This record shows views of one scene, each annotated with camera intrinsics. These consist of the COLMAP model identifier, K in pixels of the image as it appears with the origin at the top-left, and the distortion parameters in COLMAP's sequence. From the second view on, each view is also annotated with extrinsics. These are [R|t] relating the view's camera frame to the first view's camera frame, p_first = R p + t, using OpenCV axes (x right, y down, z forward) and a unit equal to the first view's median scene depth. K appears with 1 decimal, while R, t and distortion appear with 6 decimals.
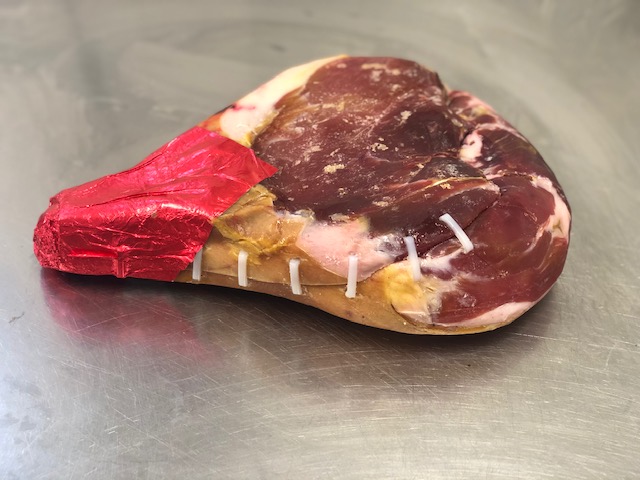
lens RADIAL K [[963.1, 0, 320.0], [0, 963.1, 240.0], [0, 0, 1]] dist [0.027044, -0.013833]
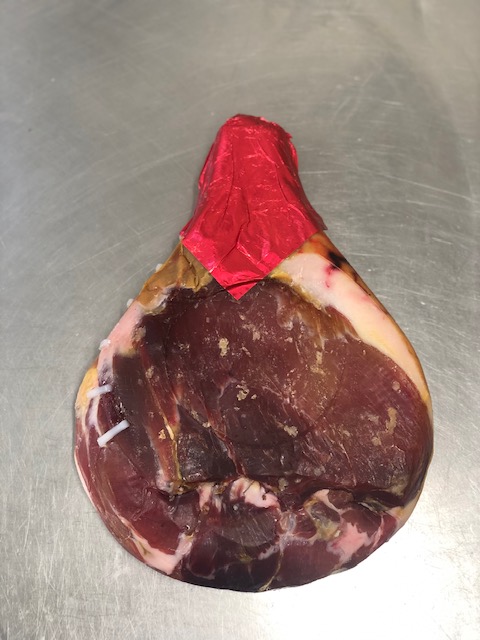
lens RADIAL K [[963.1, 0, 221.9], [0, 963.1, 319.6], [0, 0, 1]] dist [0.027044, -0.013833]
pose [[-0.186821, 0.948901, -0.254330, 0.248365], [-0.605132, 0.092788, 0.790699, -0.887384], [0.773894, 0.301623, 0.556876, 0.374228]]
